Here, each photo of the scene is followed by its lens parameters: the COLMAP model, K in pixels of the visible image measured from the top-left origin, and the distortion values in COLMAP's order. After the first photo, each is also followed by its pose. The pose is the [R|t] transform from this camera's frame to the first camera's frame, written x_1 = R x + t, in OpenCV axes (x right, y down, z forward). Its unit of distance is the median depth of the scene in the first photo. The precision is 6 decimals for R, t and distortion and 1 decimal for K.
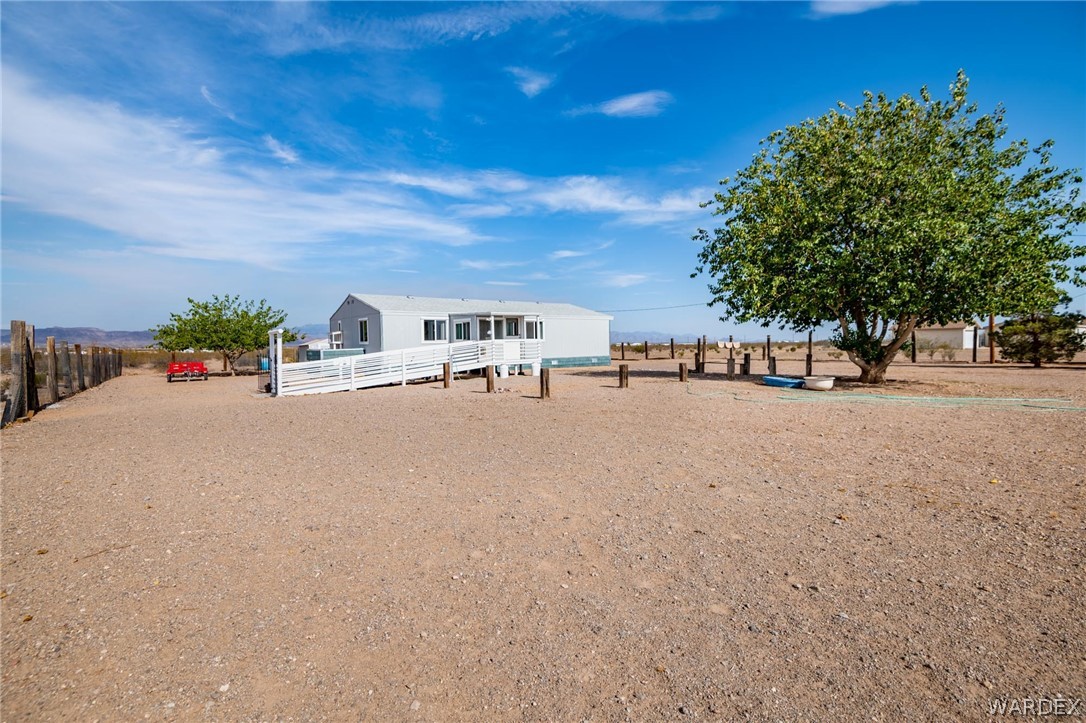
lens RADIAL K [[507.4, 0, 546.4], [0, 507.4, 322.1], [0, 0, 1]] dist [0.005694, -0.000019]
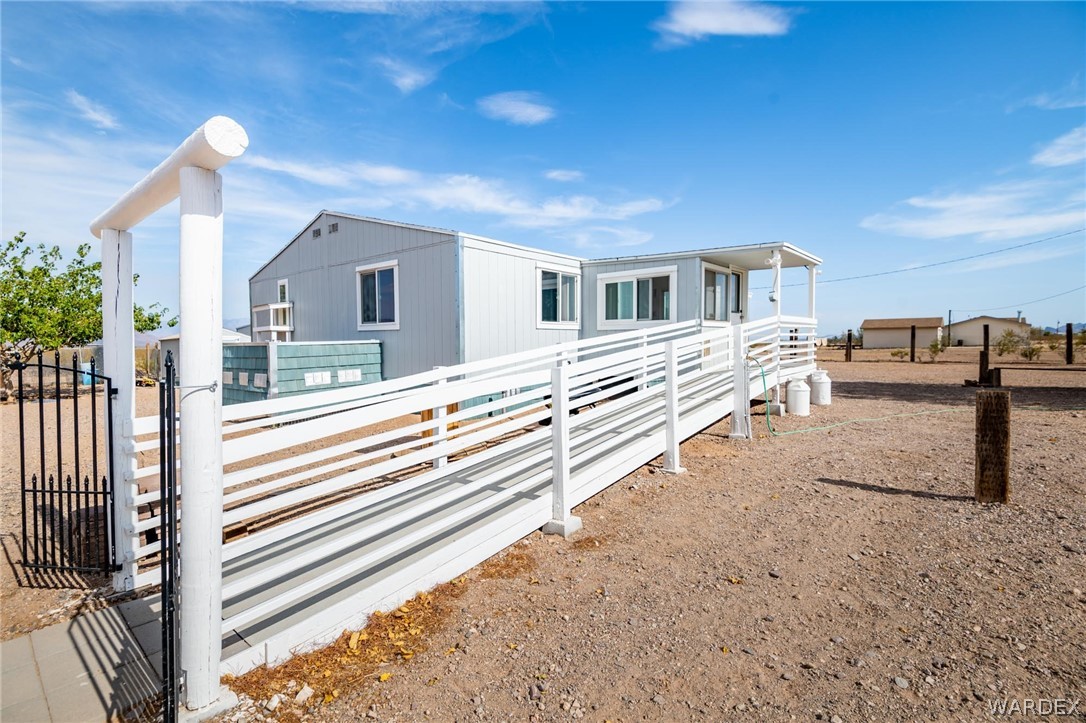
lens RADIAL K [[496.1, 0, 548.2], [0, 496.1, 351.4], [0, 0, 1]] dist [0.001396, -0.000791]
pose [[0.970343, -0.000085, 0.241732, -0.289512], [-0.013117, 0.998508, 0.053003, 0.034597], [-0.241376, -0.054601, 0.968894, 0.521809]]
